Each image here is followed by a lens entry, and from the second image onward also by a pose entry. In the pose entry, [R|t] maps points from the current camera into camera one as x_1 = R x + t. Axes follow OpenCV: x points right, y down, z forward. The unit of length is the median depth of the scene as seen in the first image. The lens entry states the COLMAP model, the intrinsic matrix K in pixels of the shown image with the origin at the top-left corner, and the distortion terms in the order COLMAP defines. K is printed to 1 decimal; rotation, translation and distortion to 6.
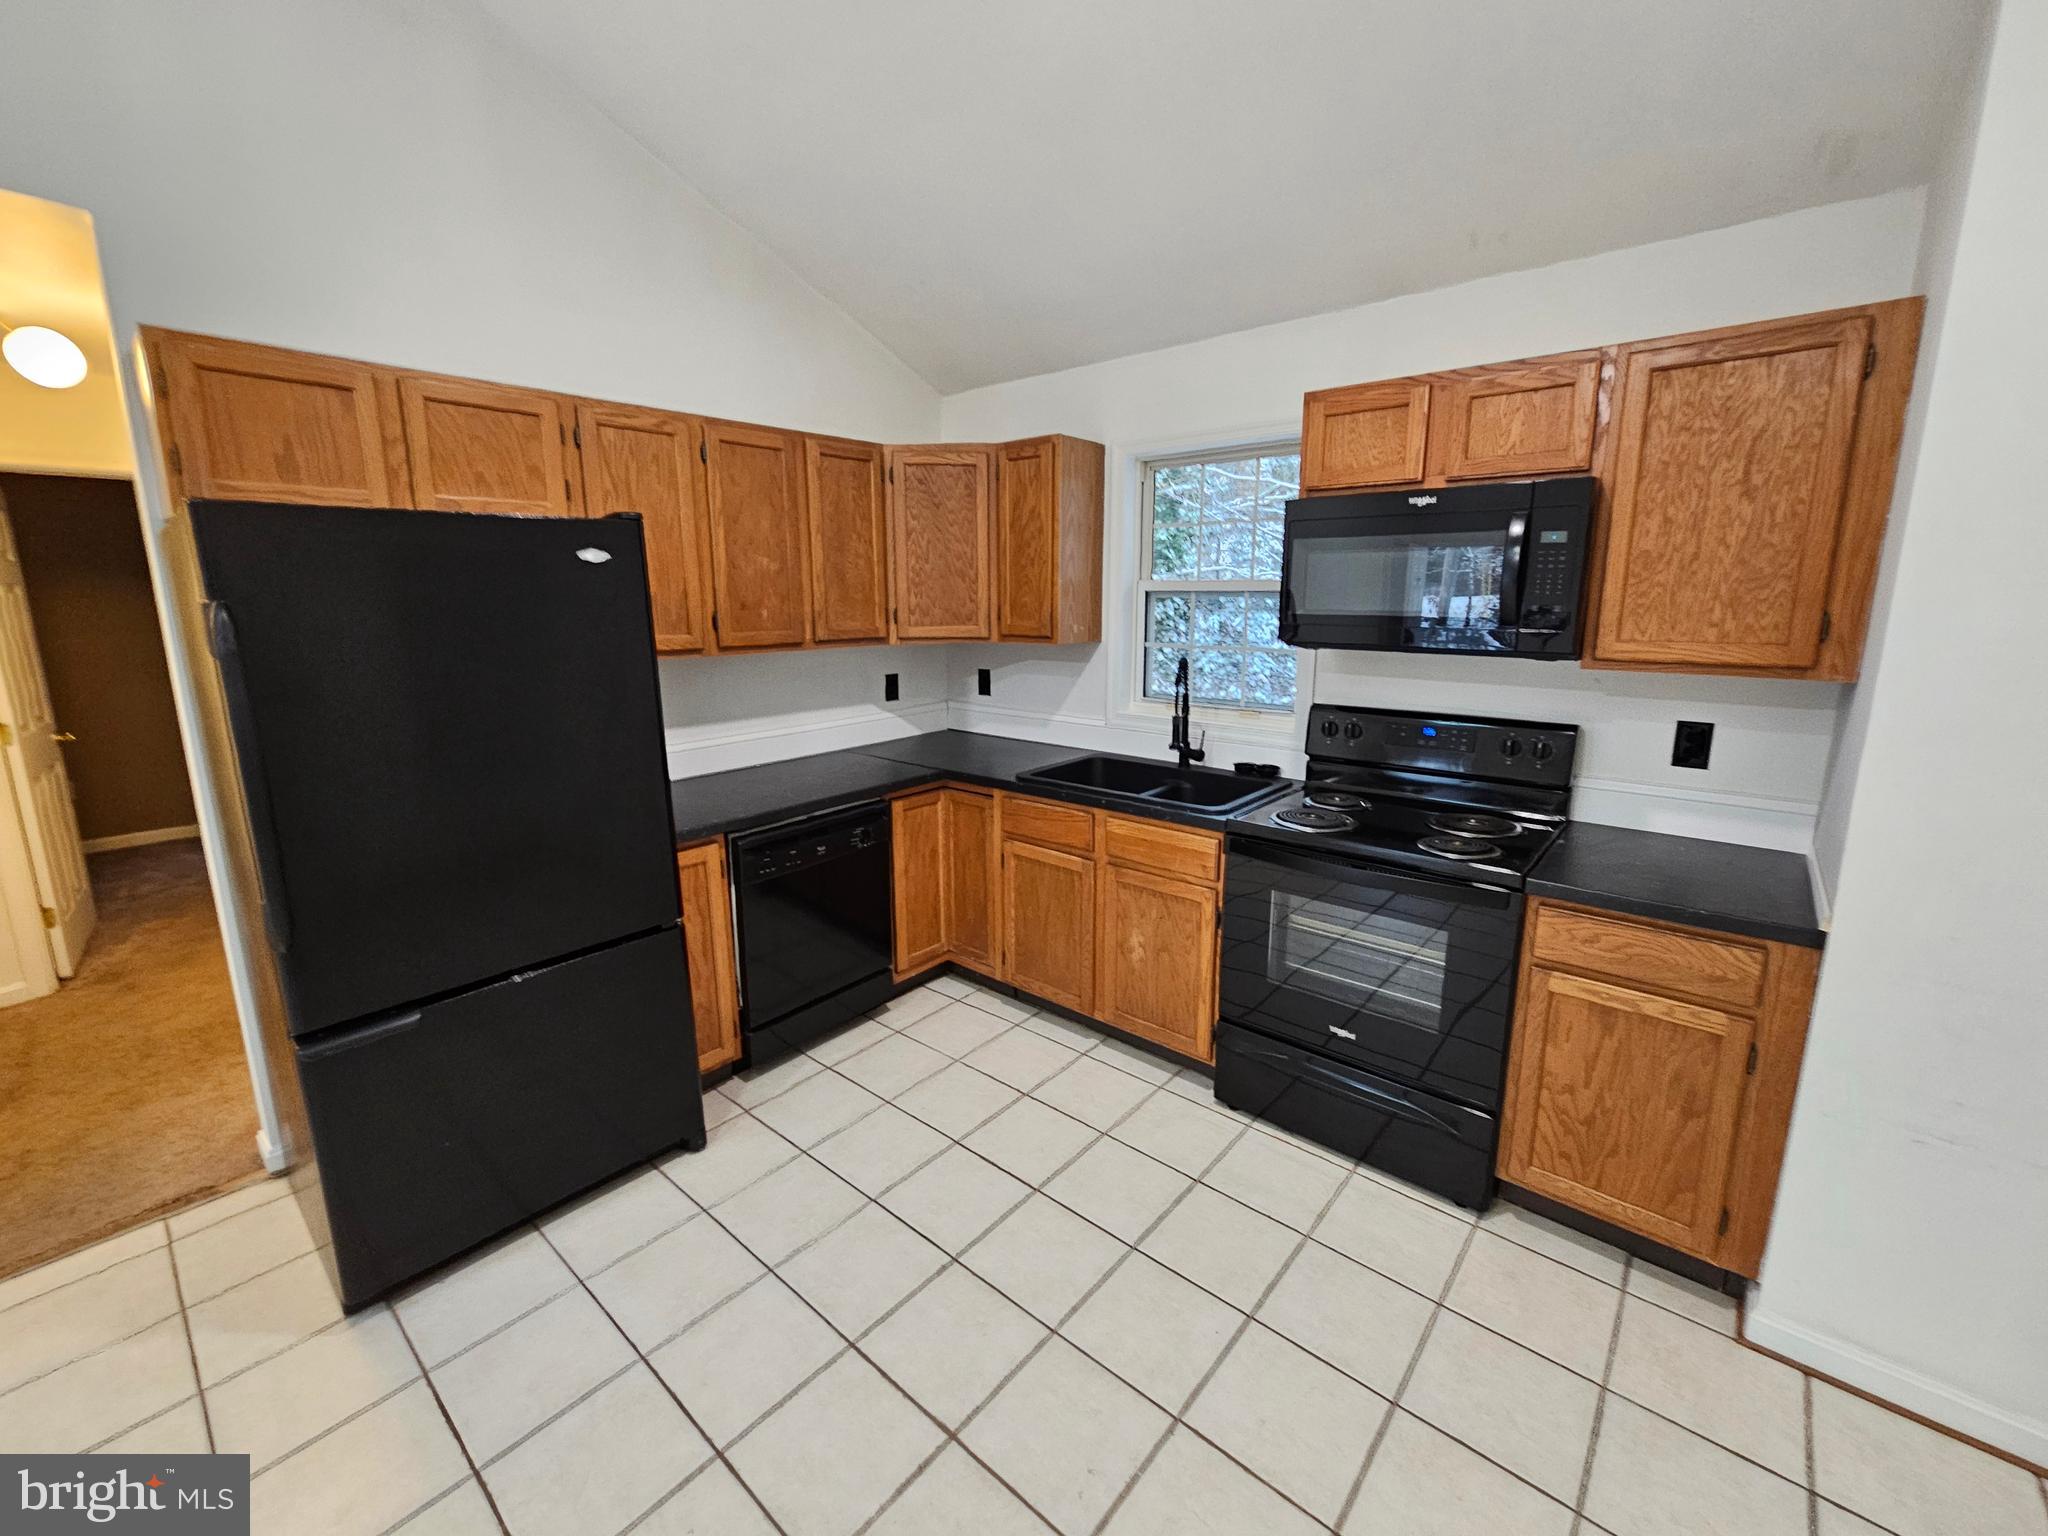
lens RADIAL K [[844.2, 0, 1024.5], [0, 844.2, 755.2], [0, 0, 1]] dist [-0.001992, -0.000307]
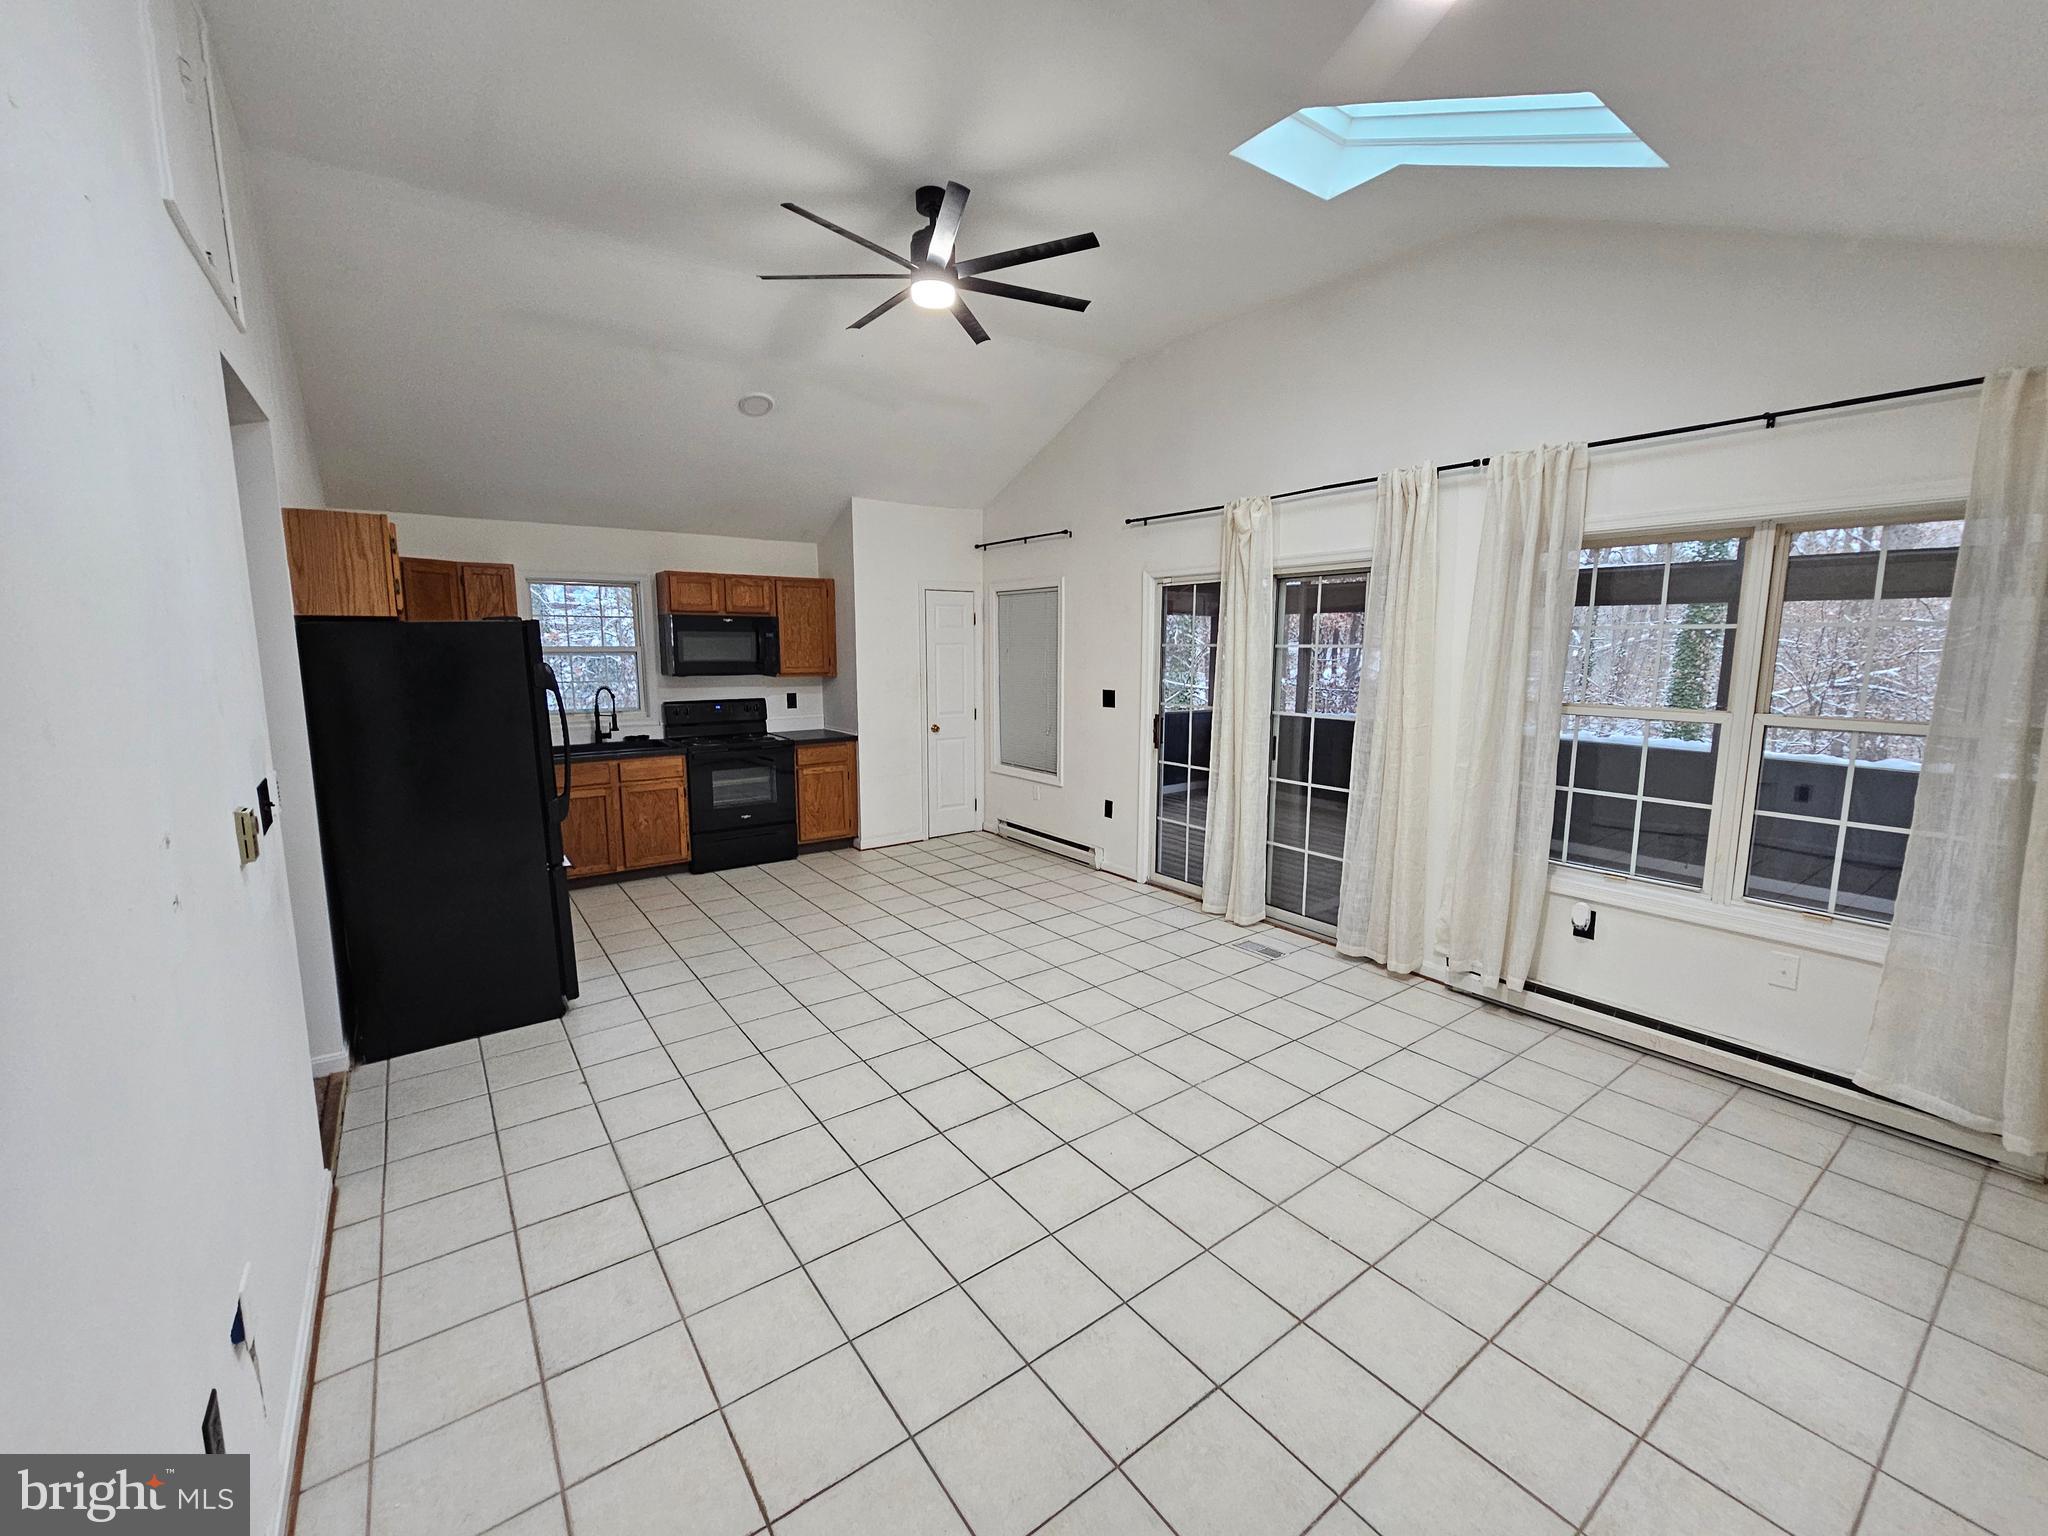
lens RADIAL K [[838.5, 0, 1027.8], [0, 838.5, 759.6], [0, 0, 1]] dist [-0.001995, -0.000330]
pose [[0.221577, -0.133233, 0.965998, -1.810597], [0.184423, 0.978470, 0.092651, 0.066560], [-0.957545, 0.157623, 0.241378, -0.481603]]
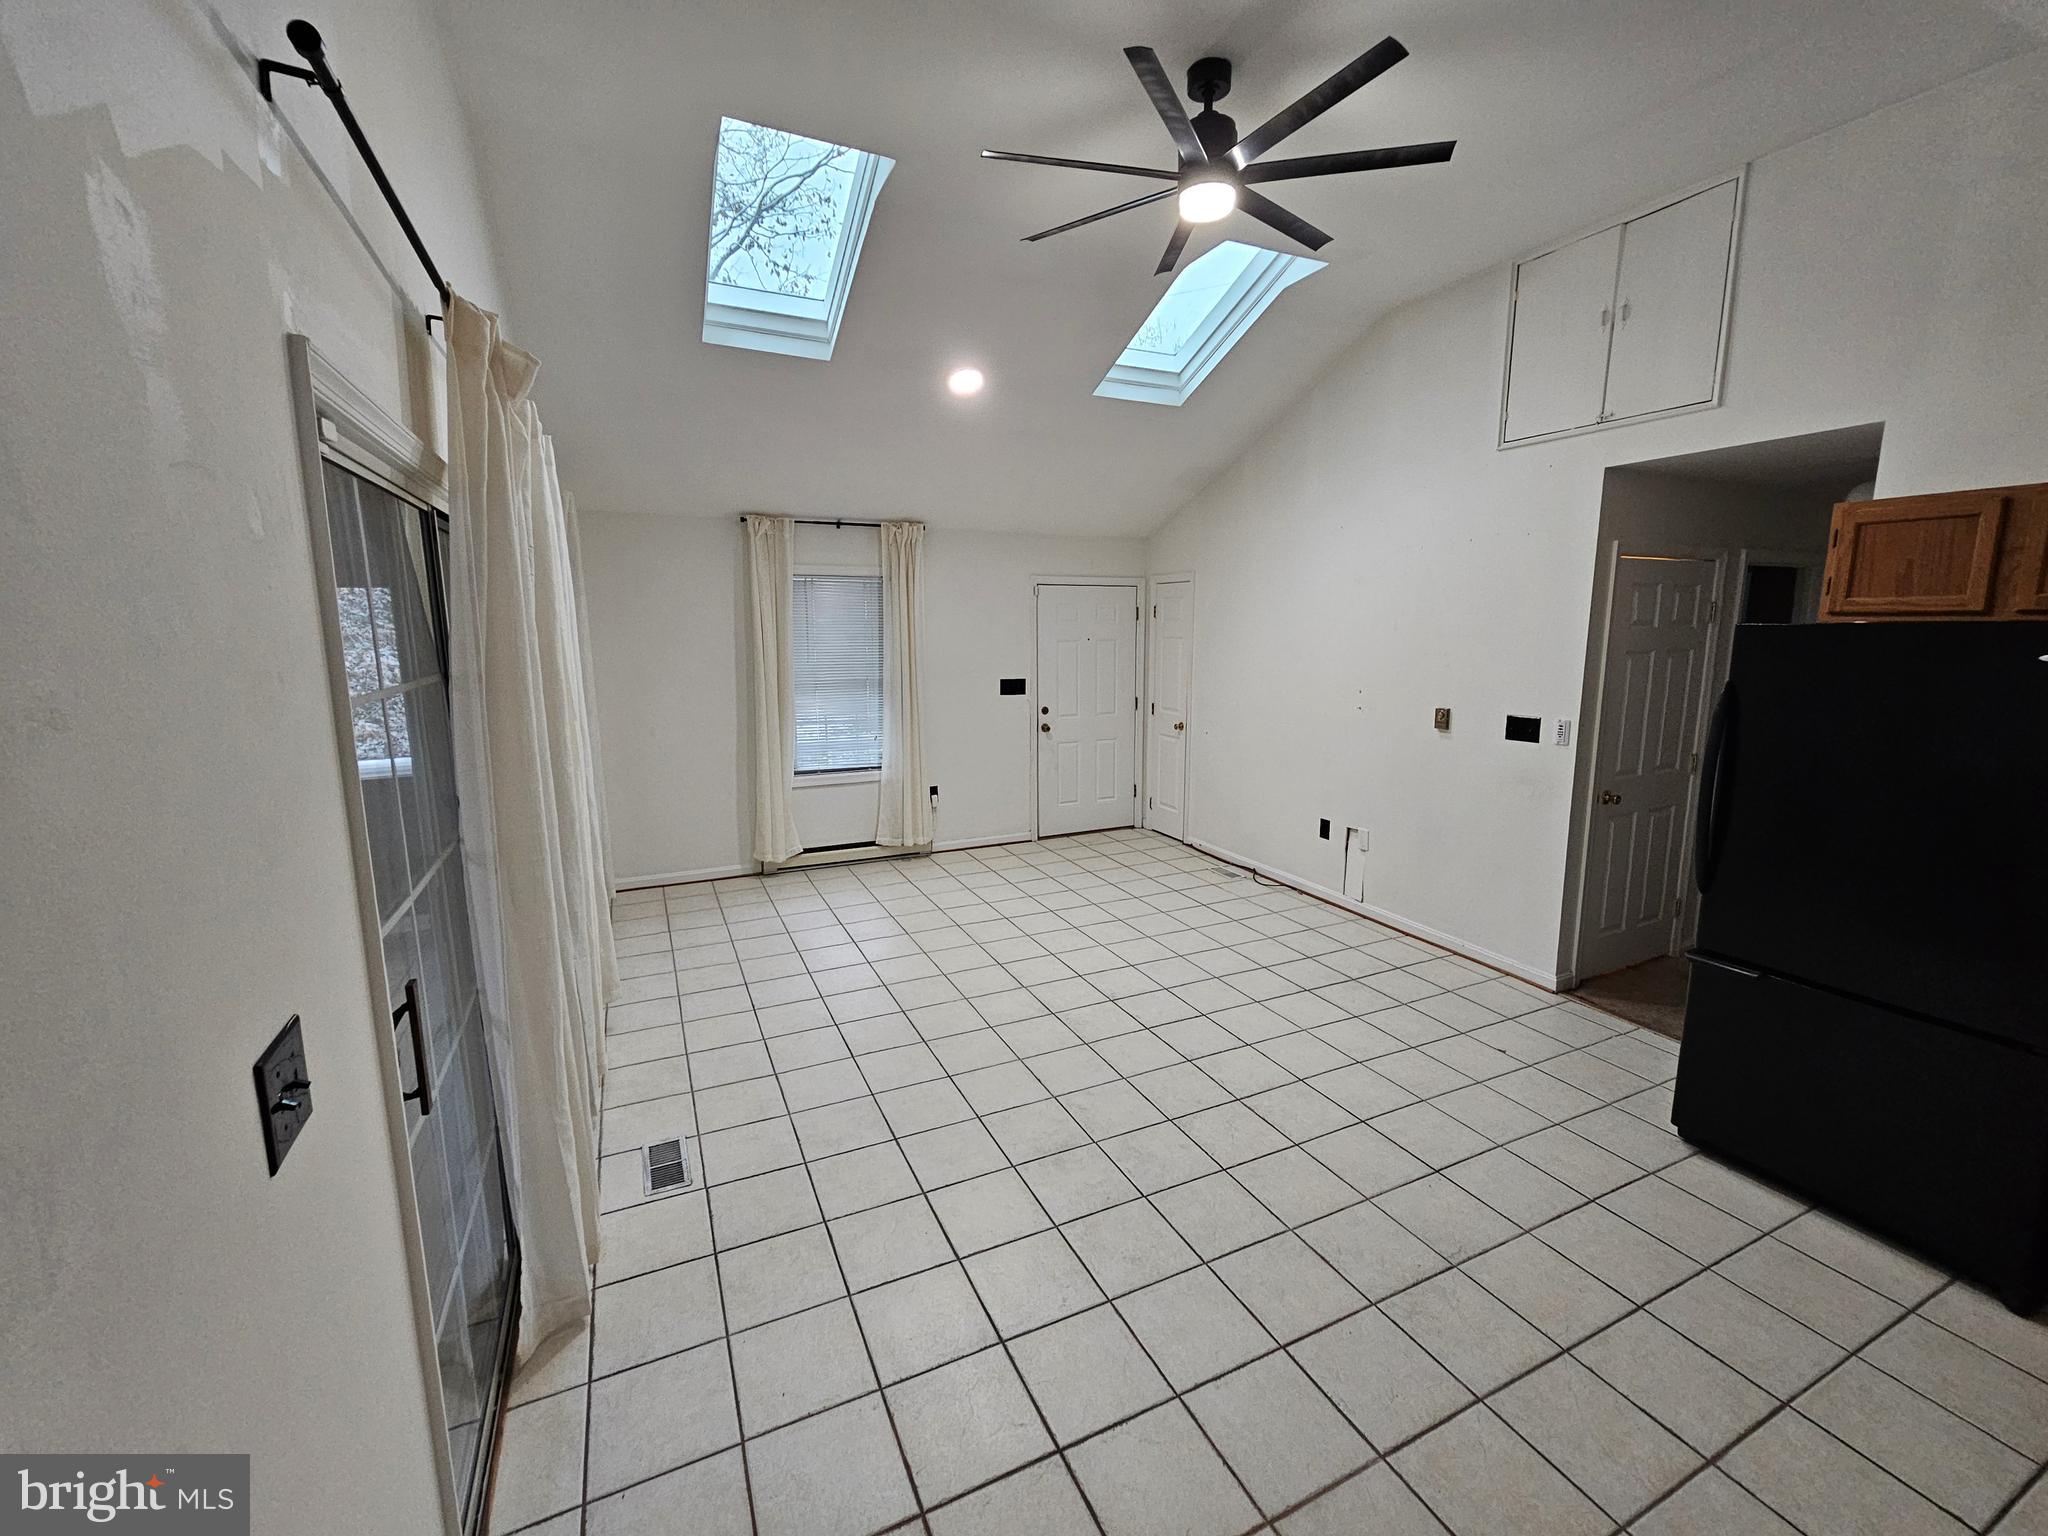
lens RADIAL K [[841.0, 0, 1028.8], [0, 841.0, 755.5], [0, 0, 1]] dist [-0.000649, 0.000107]
pose [[-0.403985, 0.148540, -0.902625, 0.734818], [-0.167996, 0.957899, 0.232825, -0.124242], [0.899207, 0.245696, -0.362023, 0.236070]]
